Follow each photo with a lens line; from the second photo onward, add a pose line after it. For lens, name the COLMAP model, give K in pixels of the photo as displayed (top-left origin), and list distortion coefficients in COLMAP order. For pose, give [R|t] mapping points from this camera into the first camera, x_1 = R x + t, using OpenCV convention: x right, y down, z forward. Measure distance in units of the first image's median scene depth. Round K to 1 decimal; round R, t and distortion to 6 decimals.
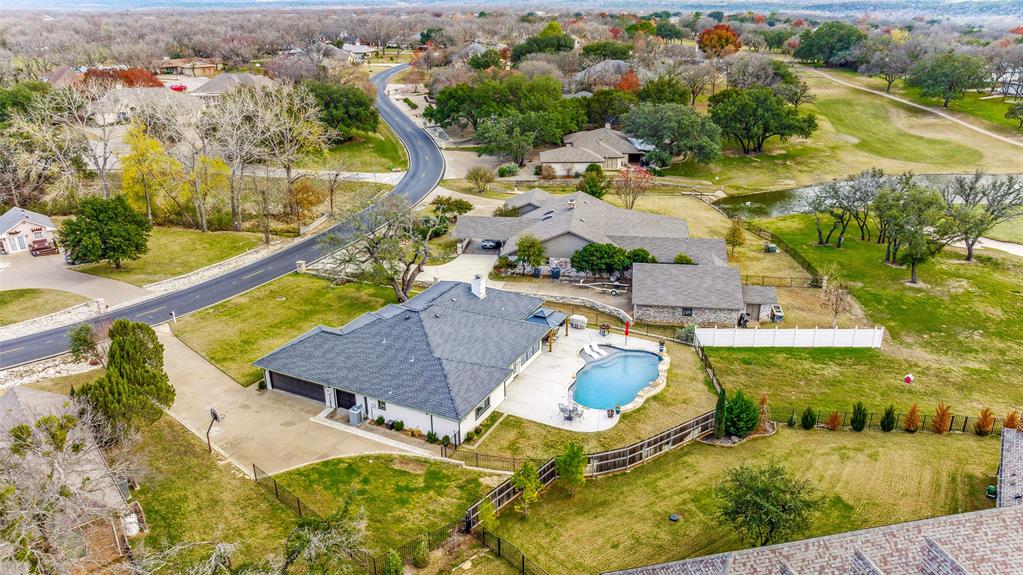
lens RADIAL K [[728.5, 0, 511.5], [0, 728.5, 287.5], [0, 0, 1]] dist [-0.026774, 0.004062]
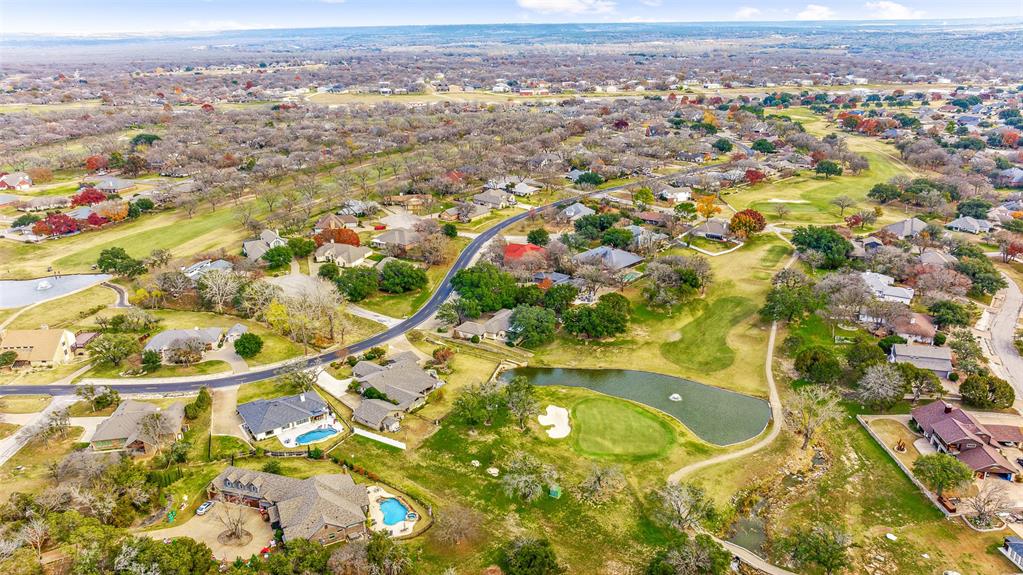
lens RADIAL K [[728.5, 0, 511.5], [0, 728.5, 287.5], [0, 0, 1]] dist [-0.026774, 0.004062]
pose [[0.872391, 0.163174, -0.460769, 1.930160], [-0.170270, 0.985042, 0.026459, -0.645778], [0.458195, 0.055373, 0.887125, -1.304179]]
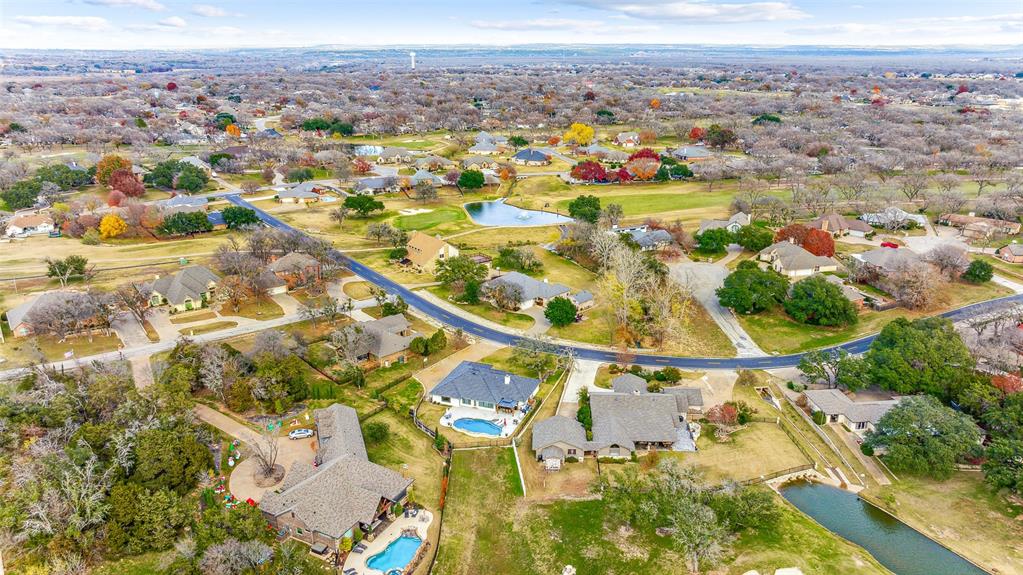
lens RADIAL K [[728.5, 0, 511.5], [0, 728.5, 287.5], [0, 0, 1]] dist [-0.026774, 0.004062]
pose [[0.094962, 0.320666, -0.942420, 2.003688], [-0.356802, 0.894763, 0.268497, -0.869289], [0.929341, 0.310761, 0.199383, 0.358011]]
